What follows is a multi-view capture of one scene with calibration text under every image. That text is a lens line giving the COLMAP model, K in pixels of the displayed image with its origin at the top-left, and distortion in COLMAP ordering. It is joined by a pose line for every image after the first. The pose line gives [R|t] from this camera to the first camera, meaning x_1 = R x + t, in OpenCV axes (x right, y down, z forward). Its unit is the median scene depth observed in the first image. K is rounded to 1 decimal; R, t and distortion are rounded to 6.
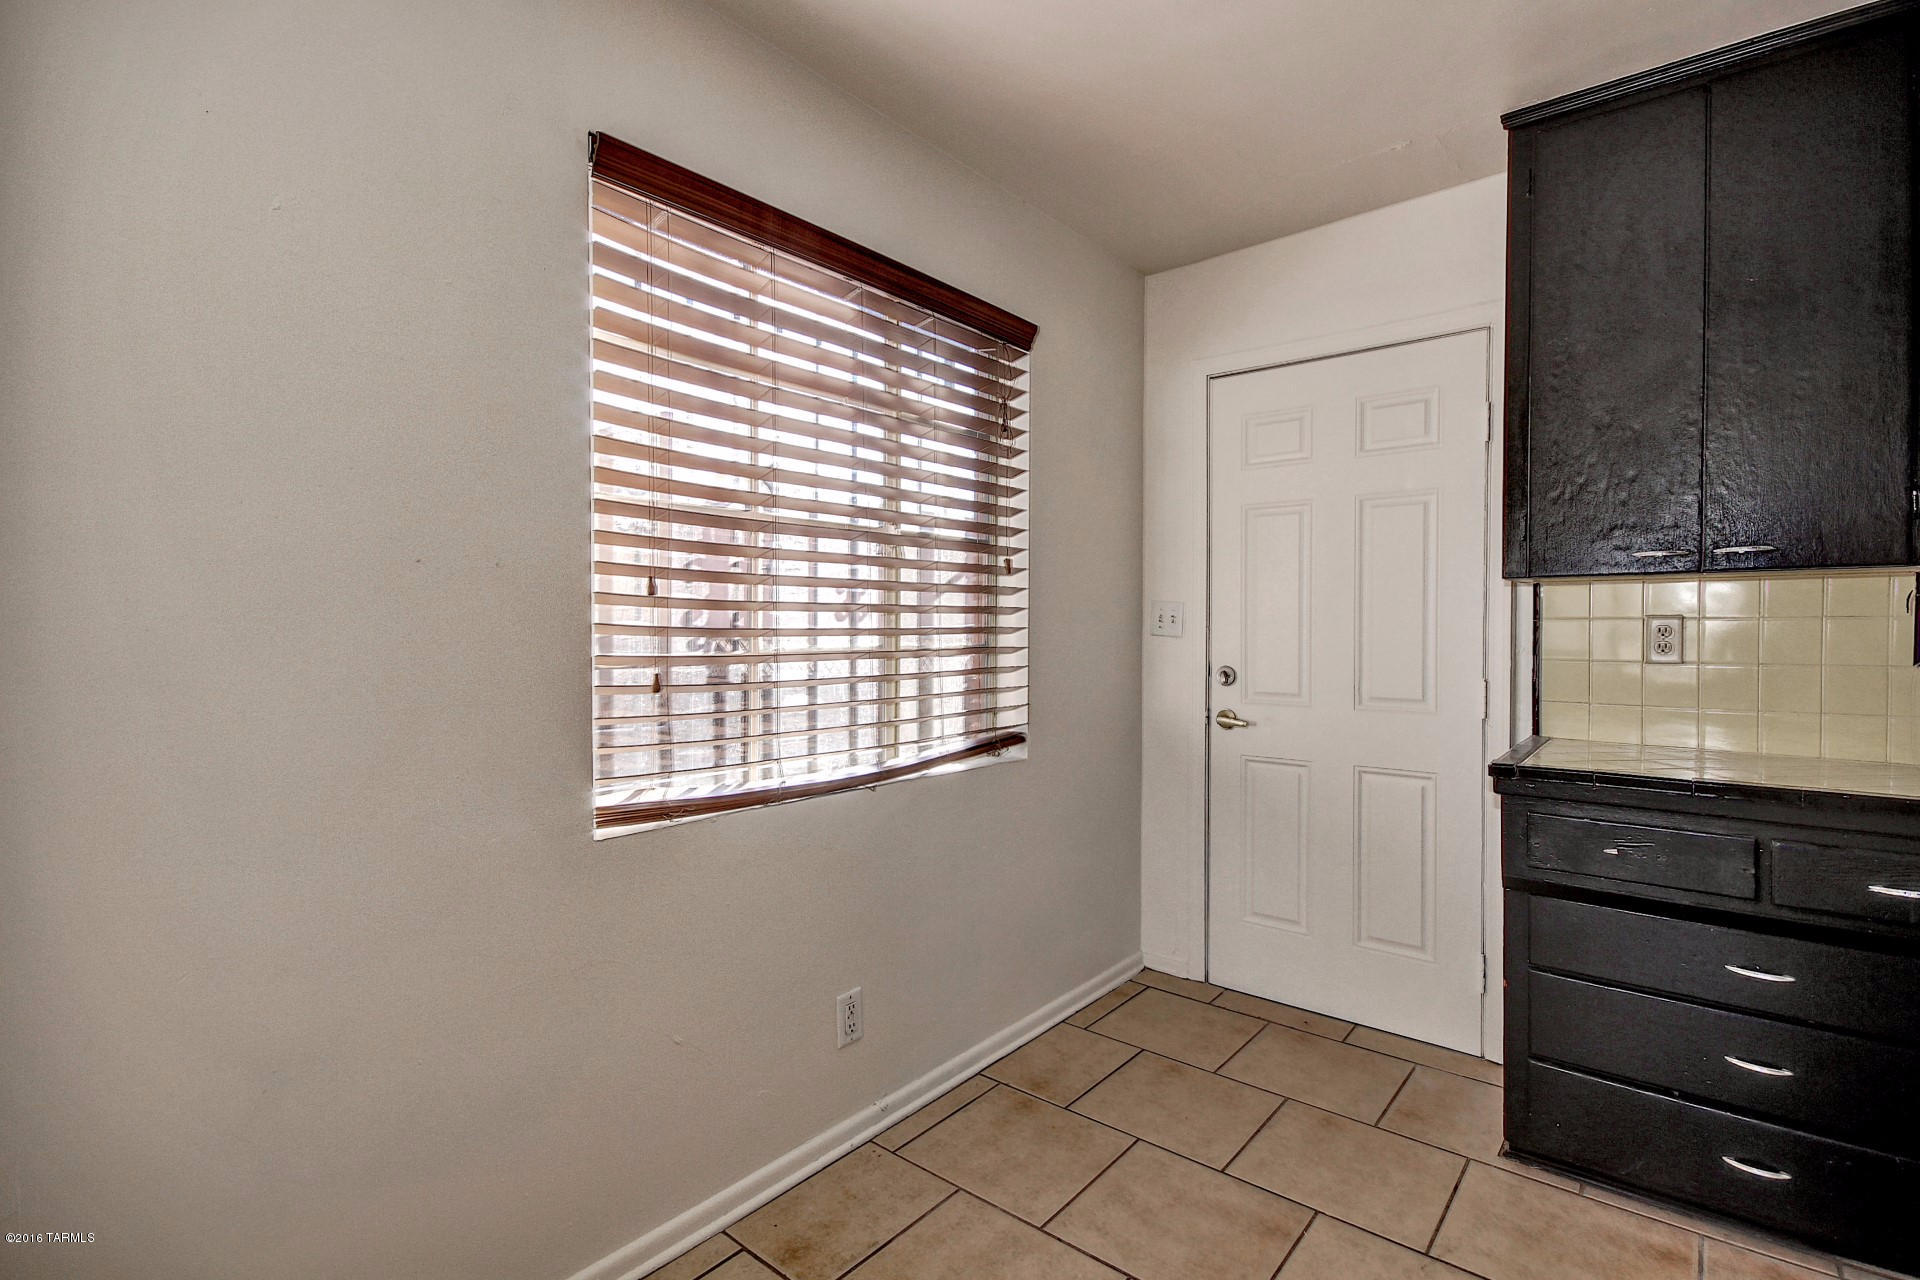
lens RADIAL K [[896.3, 0, 952.6], [0, 896.3, 648.4], [0, 0, 1]] dist [0.005255, -0.006403]
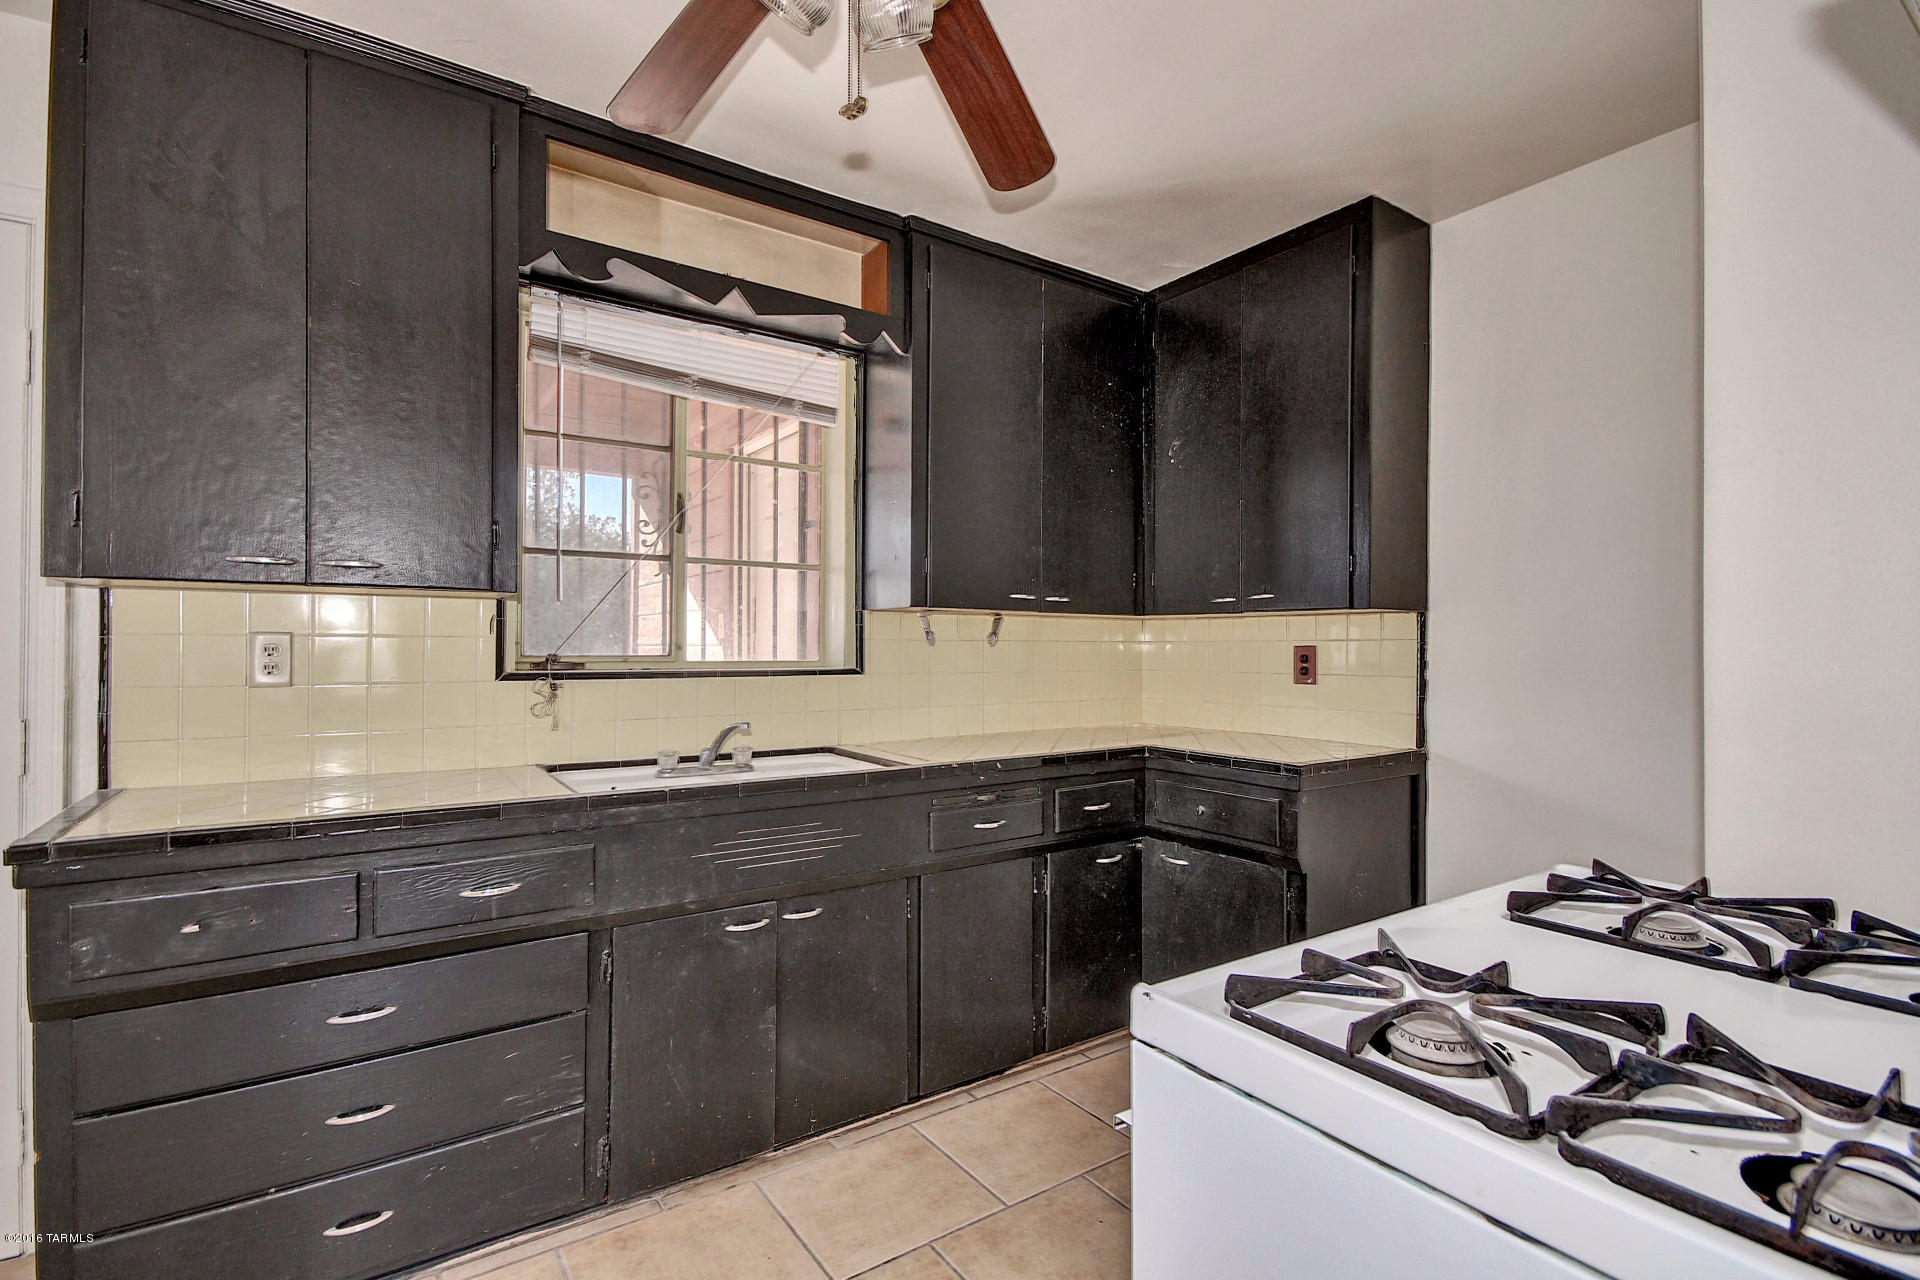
lens RADIAL K [[896.3, 0, 962.8], [0, 896.3, 638.3], [0, 0, 1]] dist [0.005255, -0.006403]
pose [[0.274711, 0.014416, 0.961419, 0.138606], [0.019710, 0.999593, -0.020621, 0.001315], [-0.961325, 0.024614, 0.274316, 0.108674]]
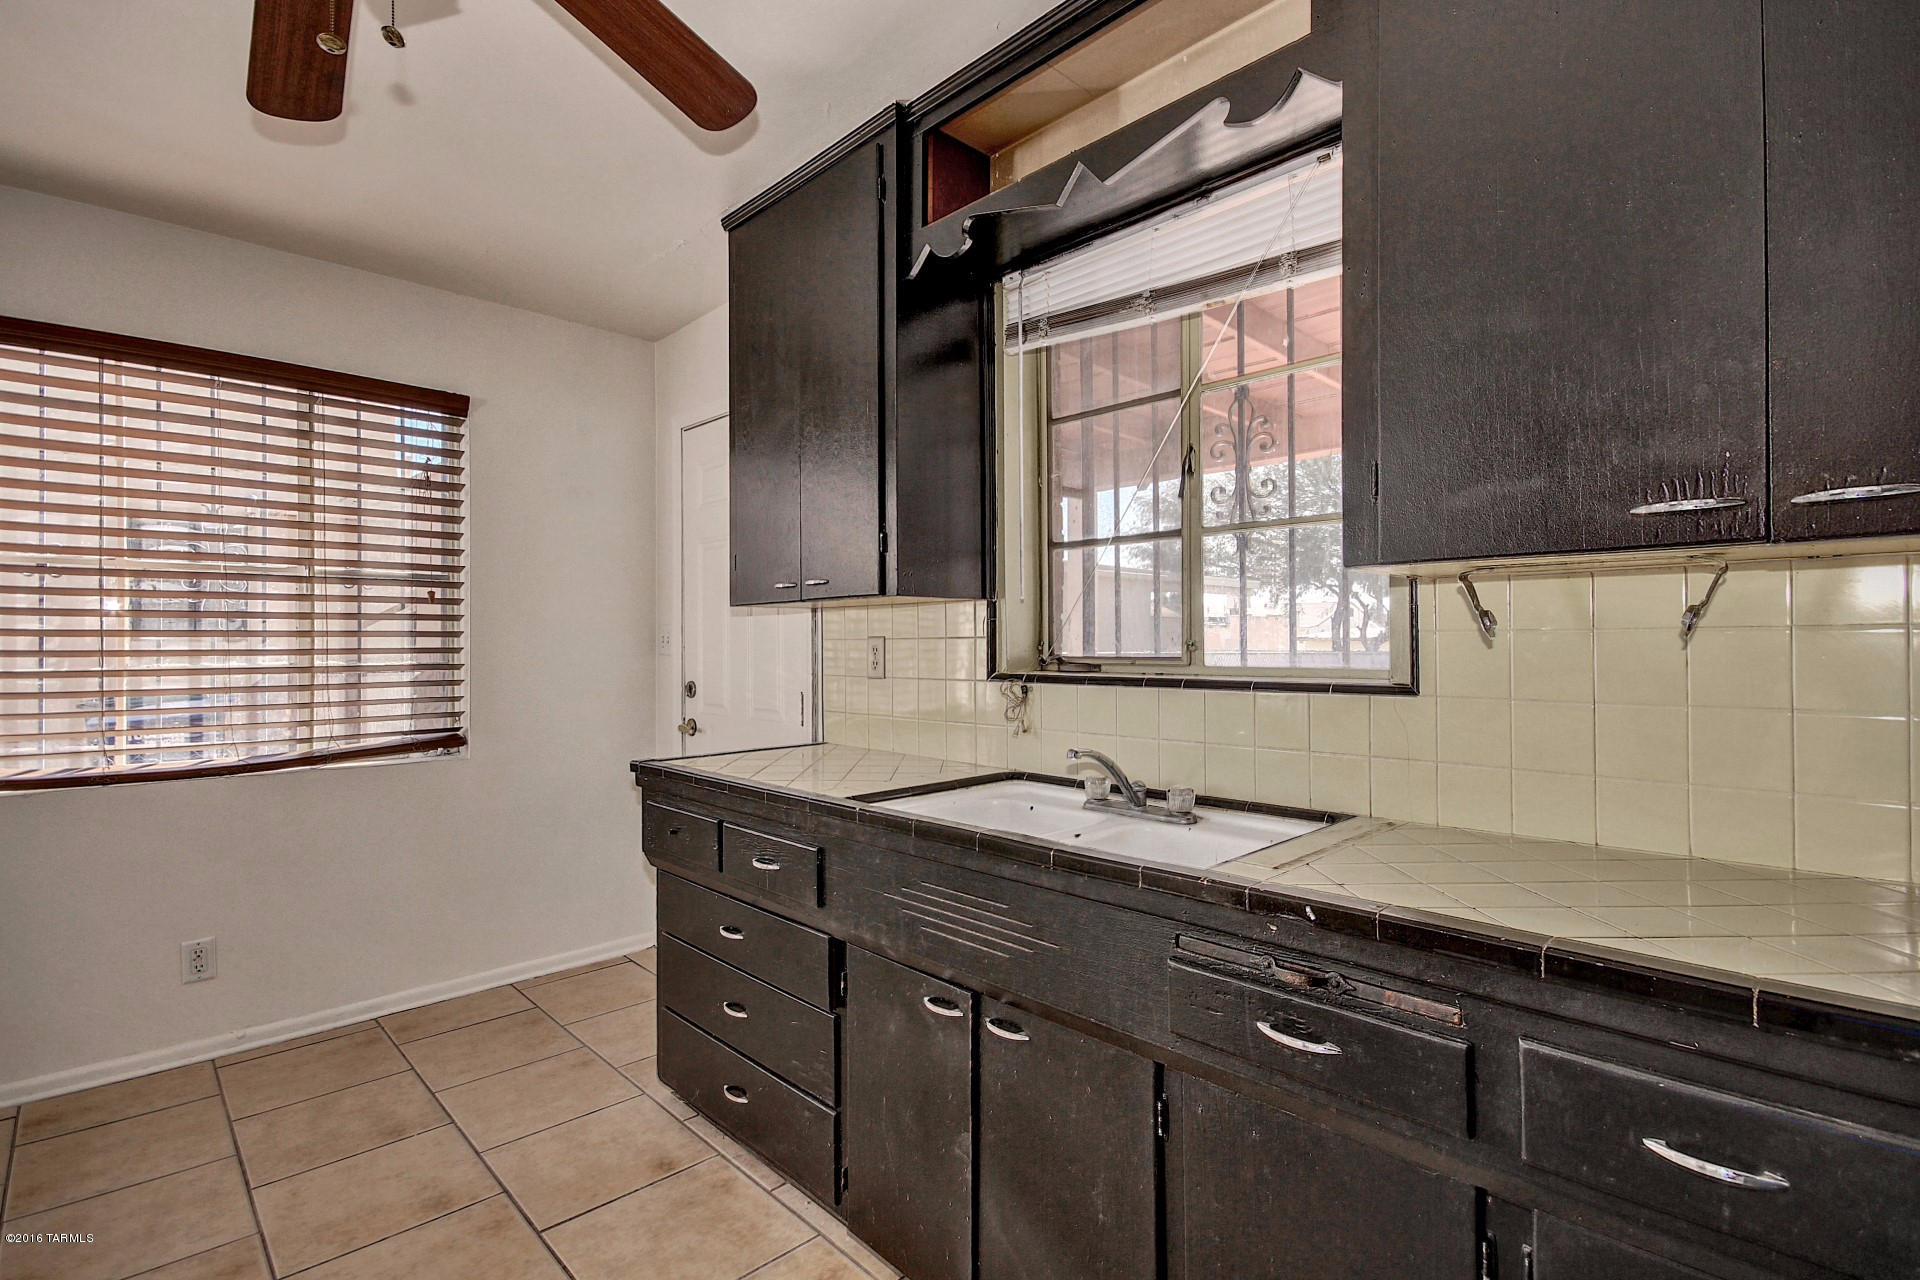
lens RADIAL K [[896.3, 0, 958.4], [0, 896.3, 635.6], [0, 0, 1]] dist [0.005255, -0.006403]
pose [[0.993957, -0.004236, -0.109686, 1.102380], [0.000679, 0.999473, -0.032446, -0.000320], [0.109765, 0.032176, 0.993437, -0.148235]]
